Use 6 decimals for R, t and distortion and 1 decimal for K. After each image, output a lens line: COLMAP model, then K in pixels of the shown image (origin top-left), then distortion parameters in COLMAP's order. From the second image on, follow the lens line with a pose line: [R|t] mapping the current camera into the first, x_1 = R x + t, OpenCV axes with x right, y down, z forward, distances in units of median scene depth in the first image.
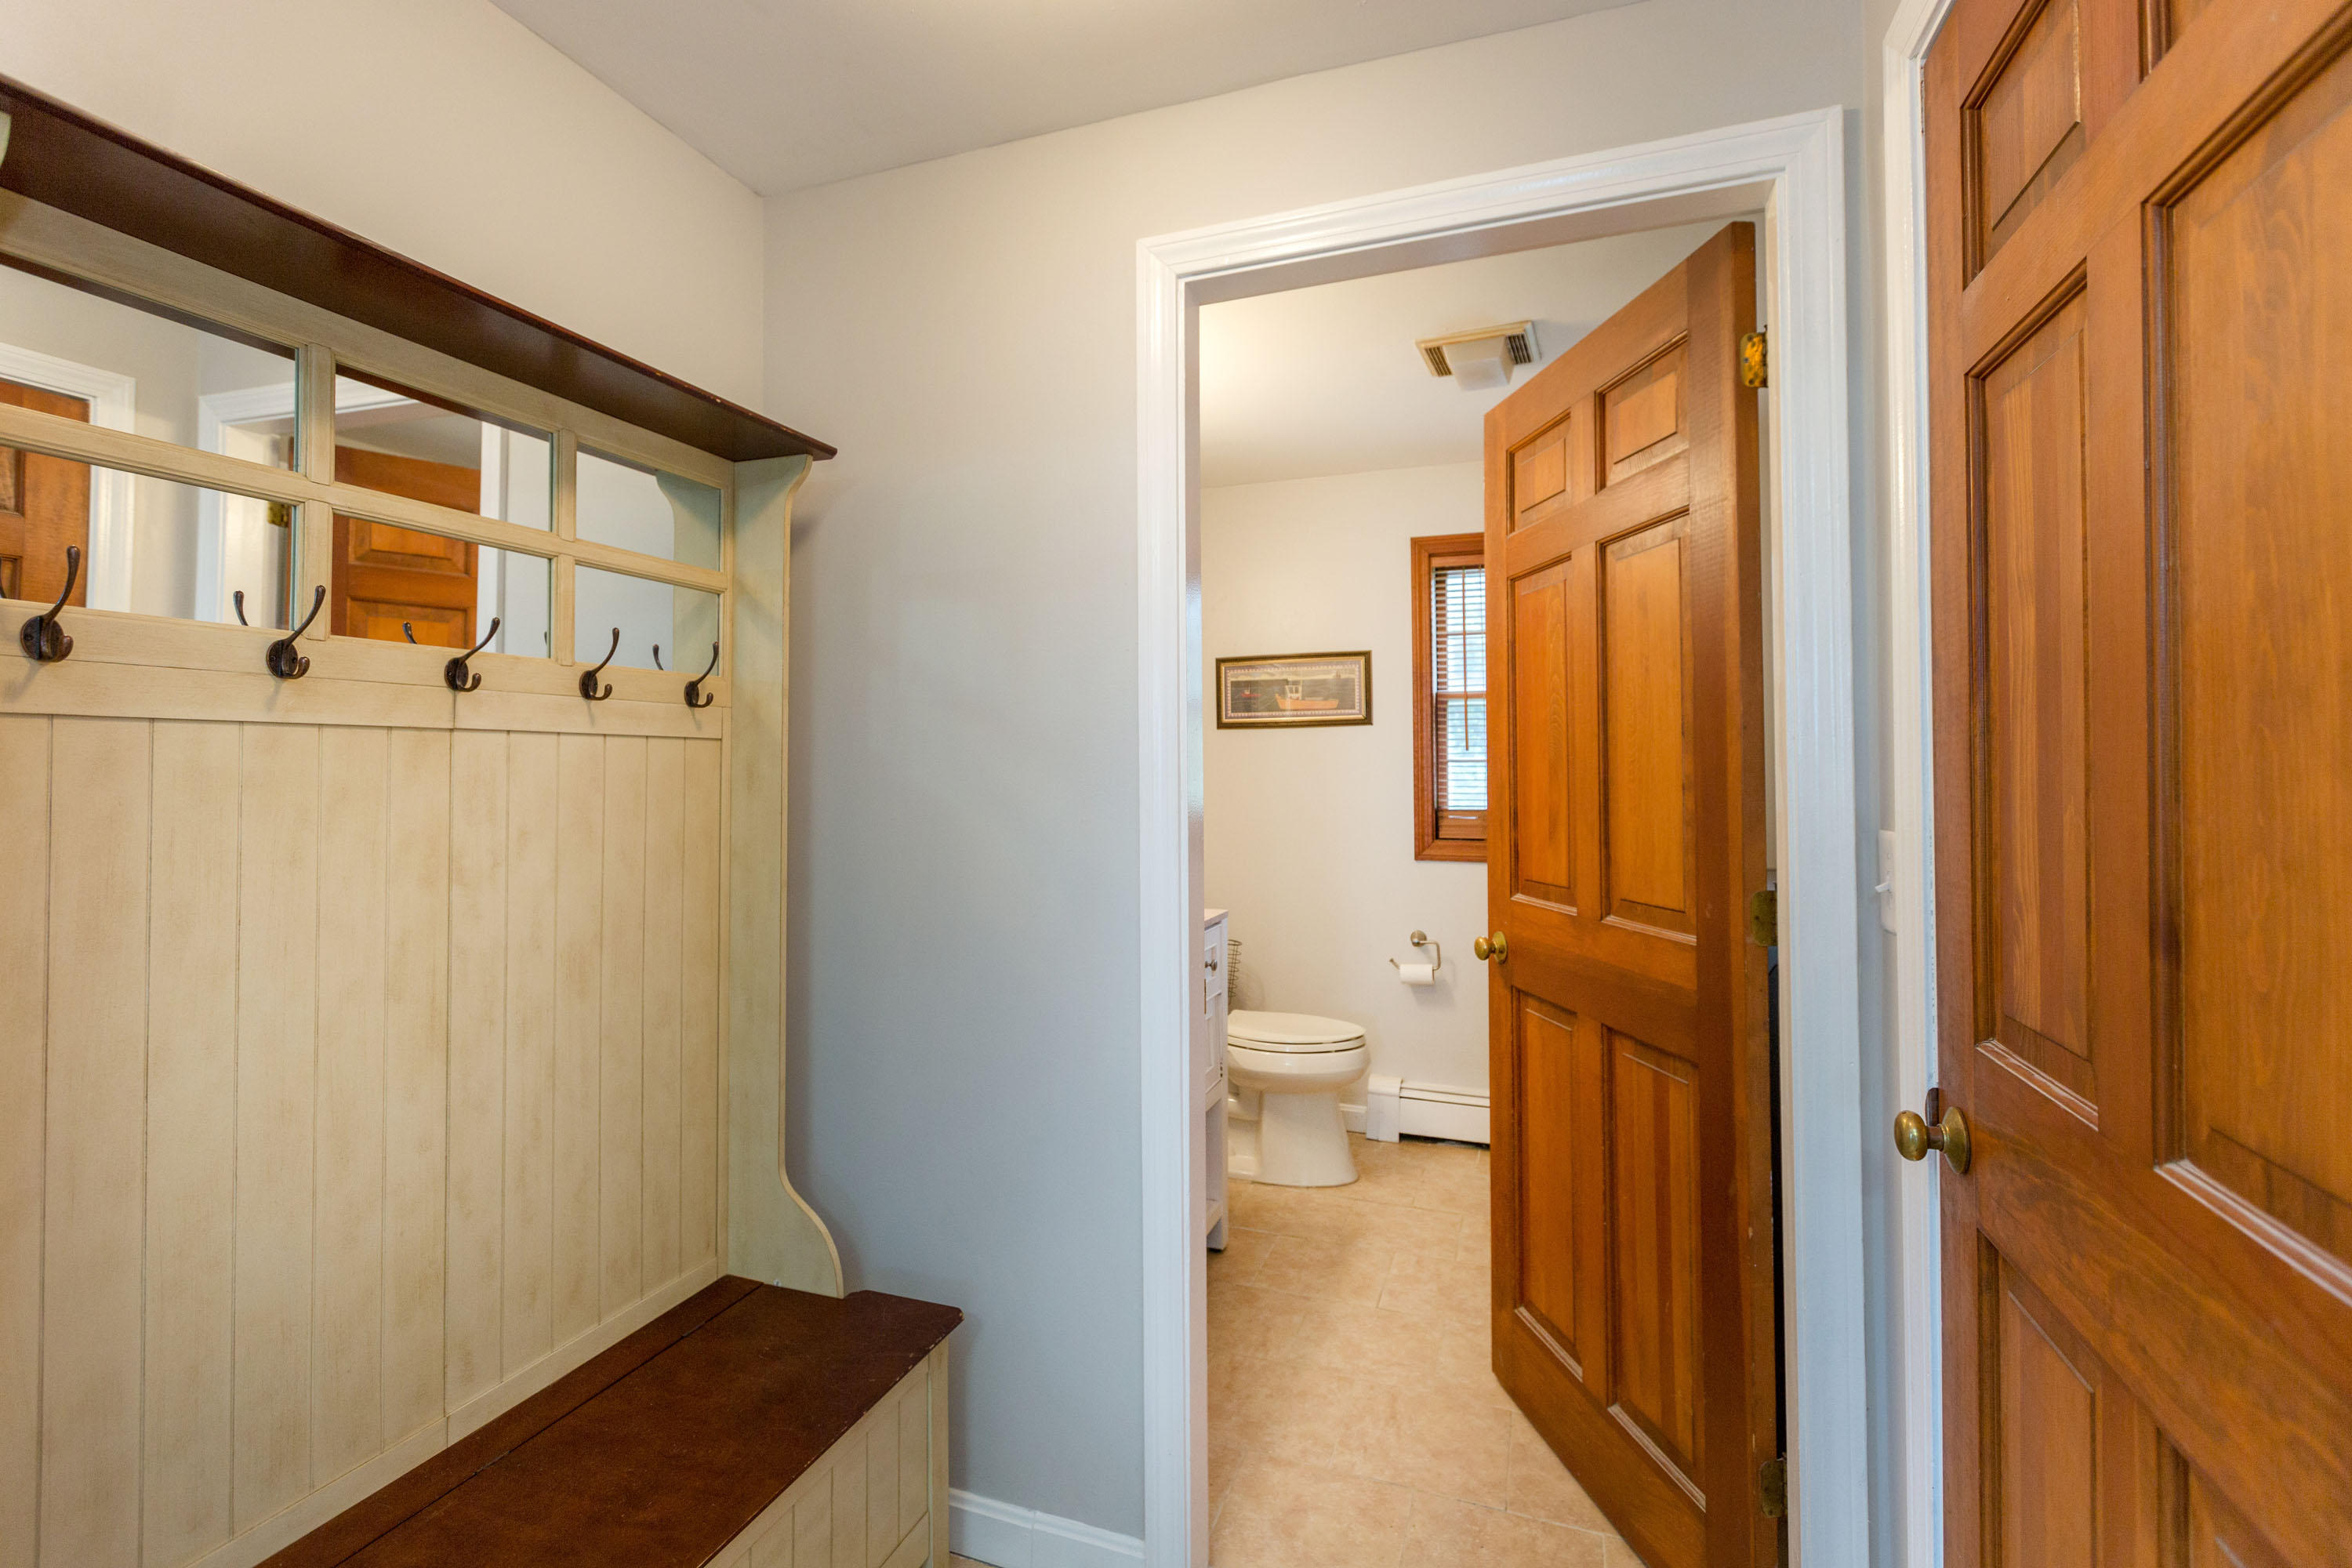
lens RADIAL K [[1072.1, 0, 1156.4], [0, 1072.1, 772.5], [0, 0, 1]] dist [0.009429, -0.000099]
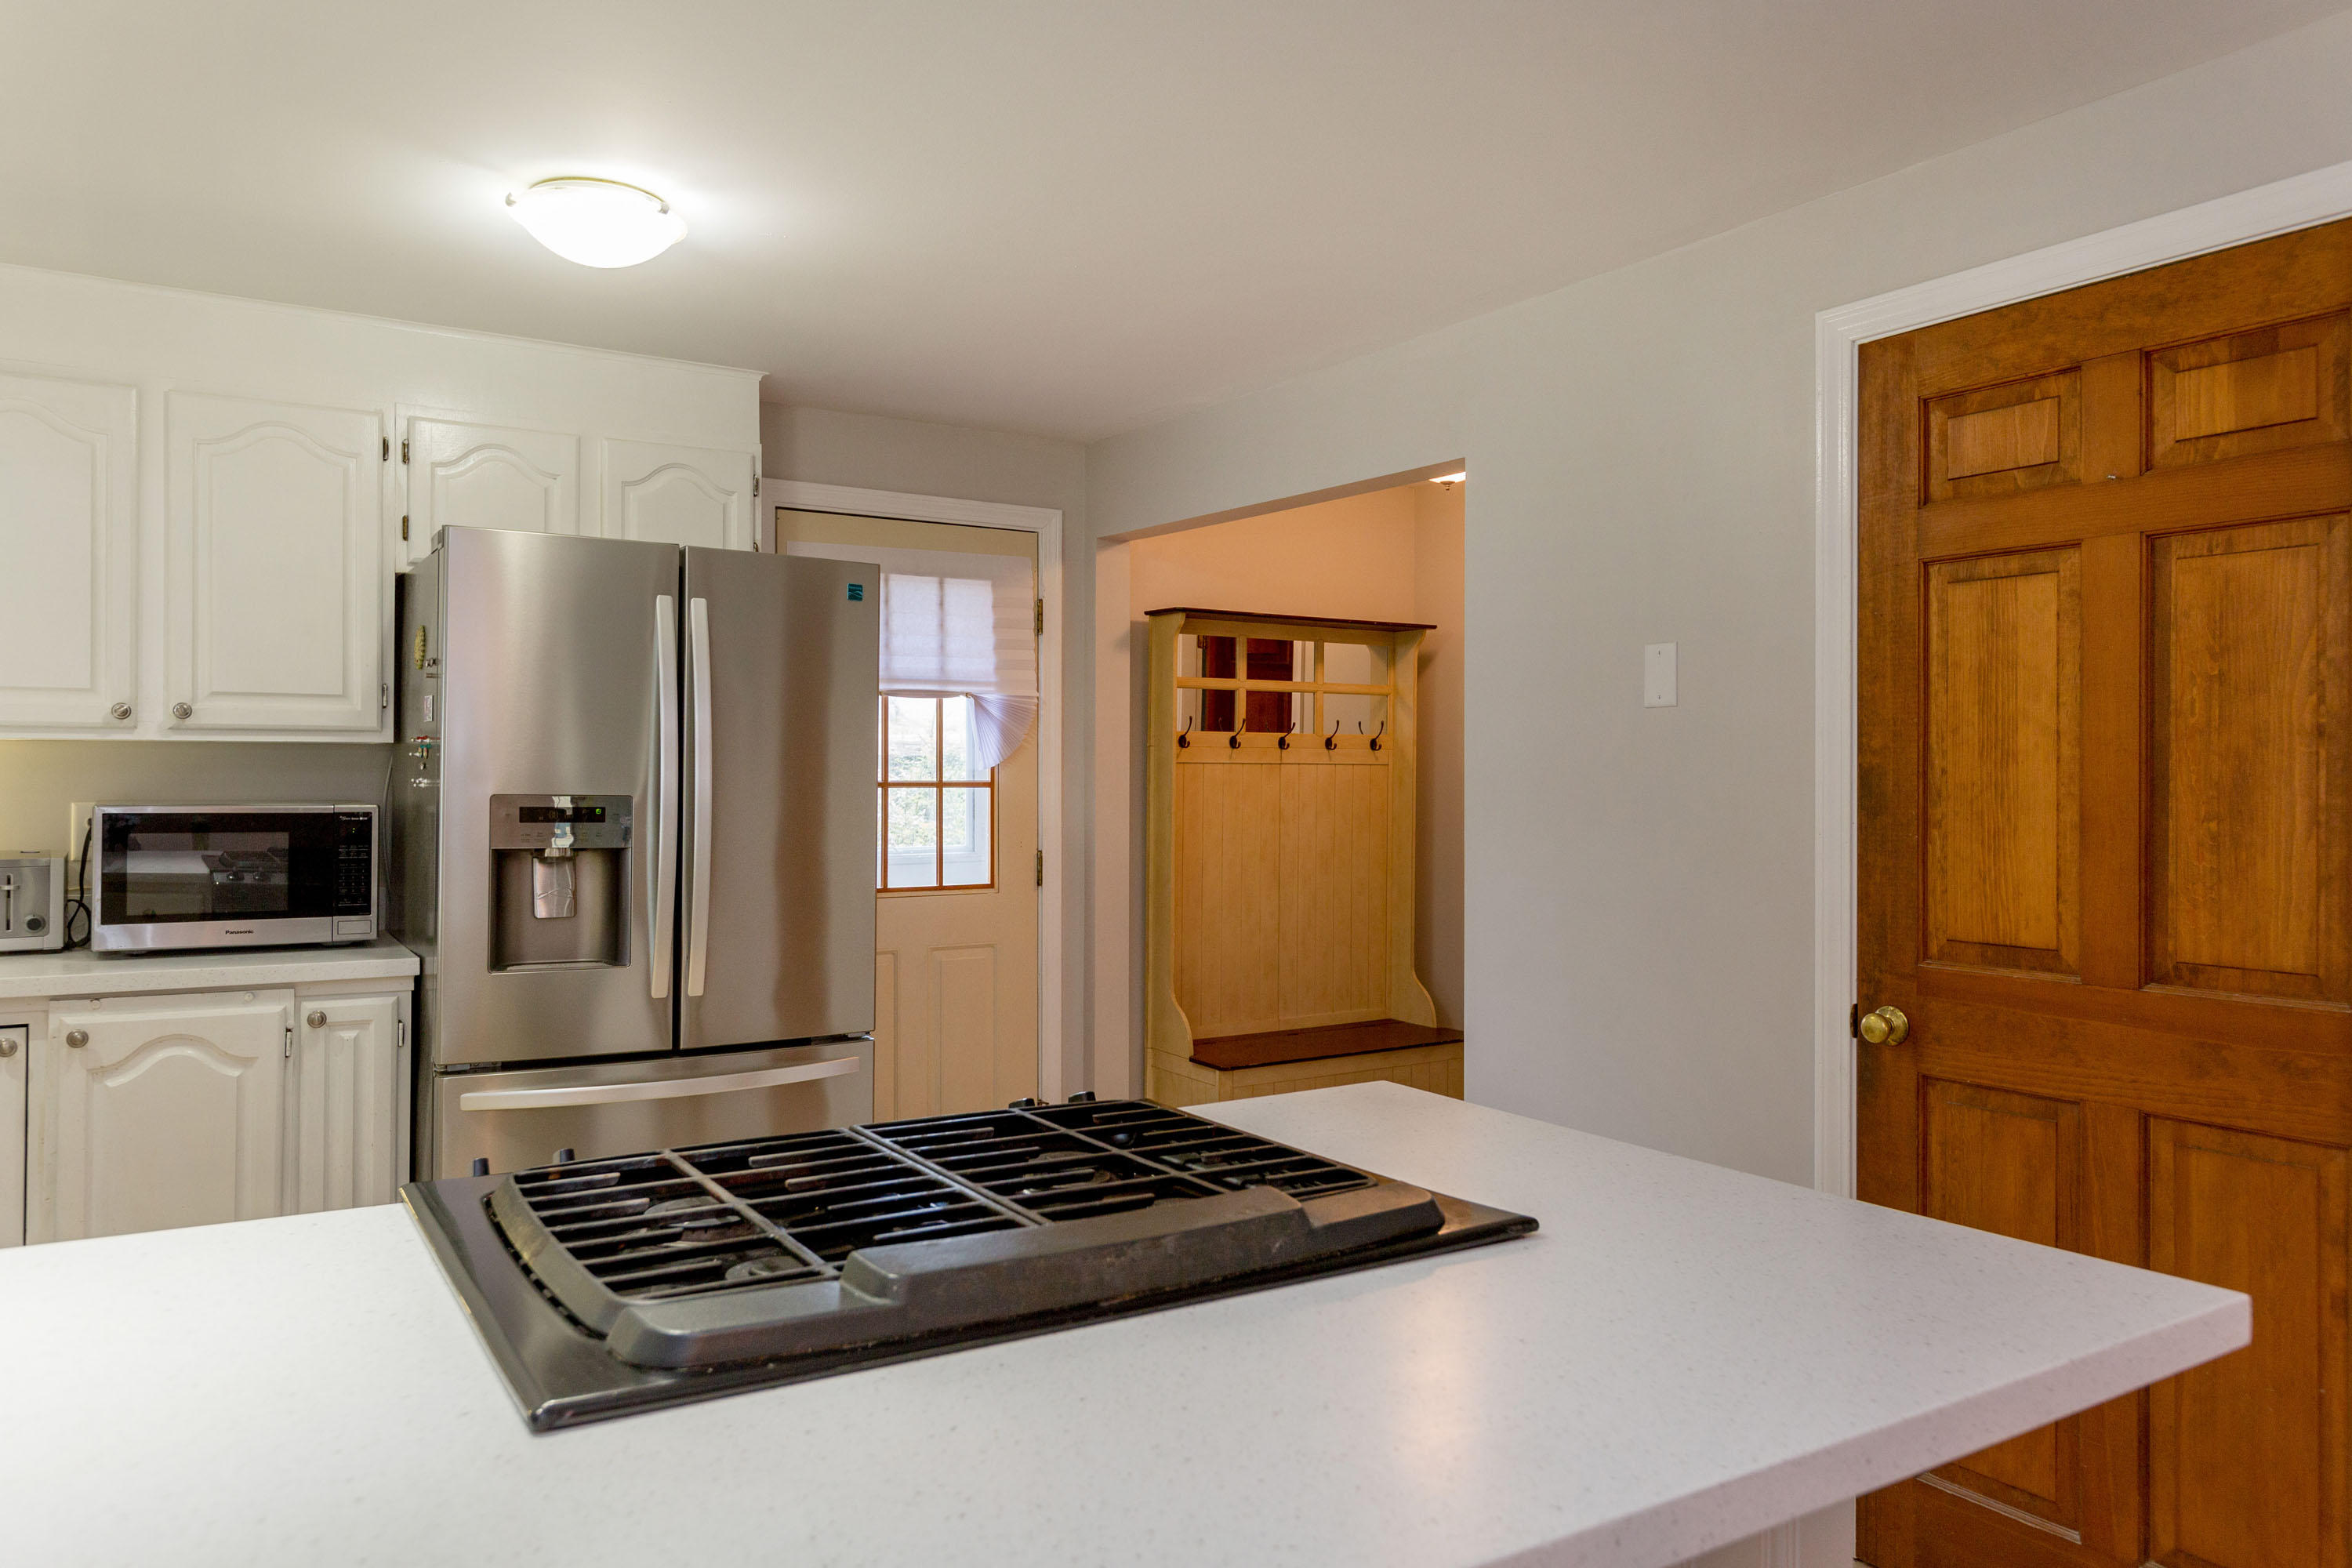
lens RADIAL K [[1584.4, 0, 1195.7], [0, 1584.4, 774.7], [0, 0, 1]] dist [0.004514, -0.002896]
pose [[0.796132, -0.000187, -0.605123, 1.230483], [-0.002537, 0.999990, -0.003647, 0.001655], [0.605117, 0.004439, 0.796124, -1.784475]]
